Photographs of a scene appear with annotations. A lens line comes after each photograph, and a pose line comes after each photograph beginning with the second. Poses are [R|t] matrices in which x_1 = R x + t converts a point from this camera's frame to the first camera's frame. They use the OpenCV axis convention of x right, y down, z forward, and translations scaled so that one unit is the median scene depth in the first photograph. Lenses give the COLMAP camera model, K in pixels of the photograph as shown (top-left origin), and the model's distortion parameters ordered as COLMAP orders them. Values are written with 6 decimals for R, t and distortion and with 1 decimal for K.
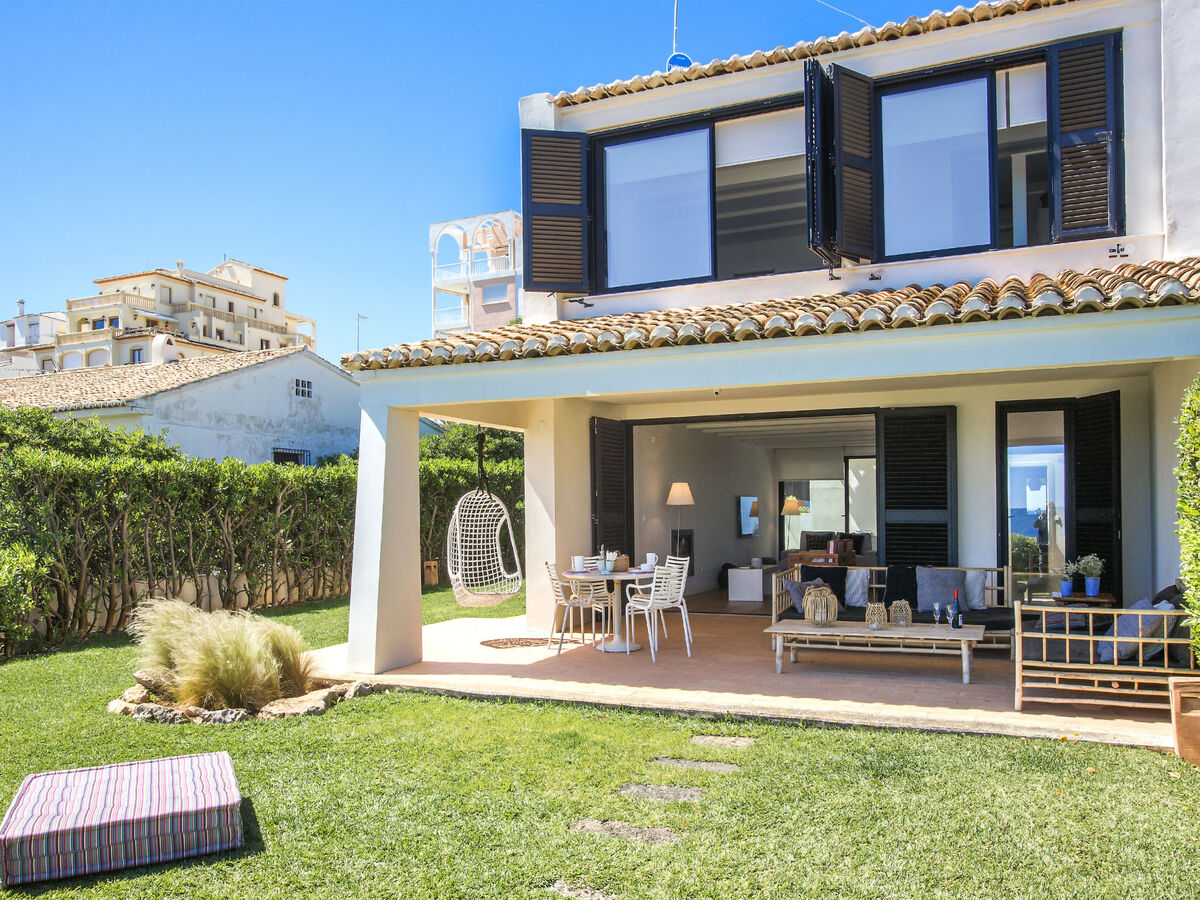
lens RADIAL K [[1135.9, 0, 600.0], [0, 1135.9, 450.0], [0, 0, 1]] dist [-0.001810, 0.007336]
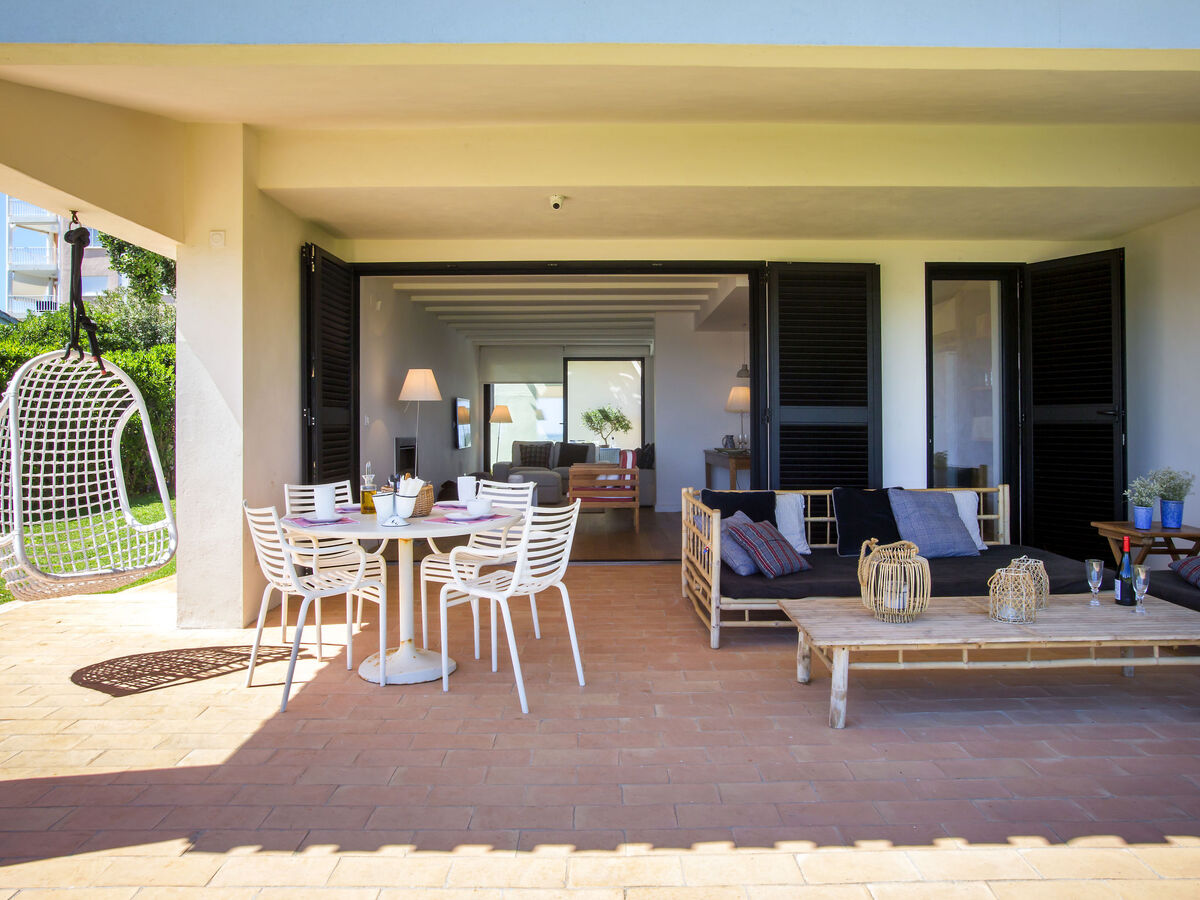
lens RADIAL K [[740.6, 0, 600.4], [0, 740.6, 420.3], [0, 0, 1]] dist [-0.006303, 0.001046]
pose [[0.867530, 0.014389, 0.497176, -0.067624], [-0.032055, 0.999121, 0.027017, 0.049570], [-0.496351, -0.039375, 0.867229, 0.620972]]
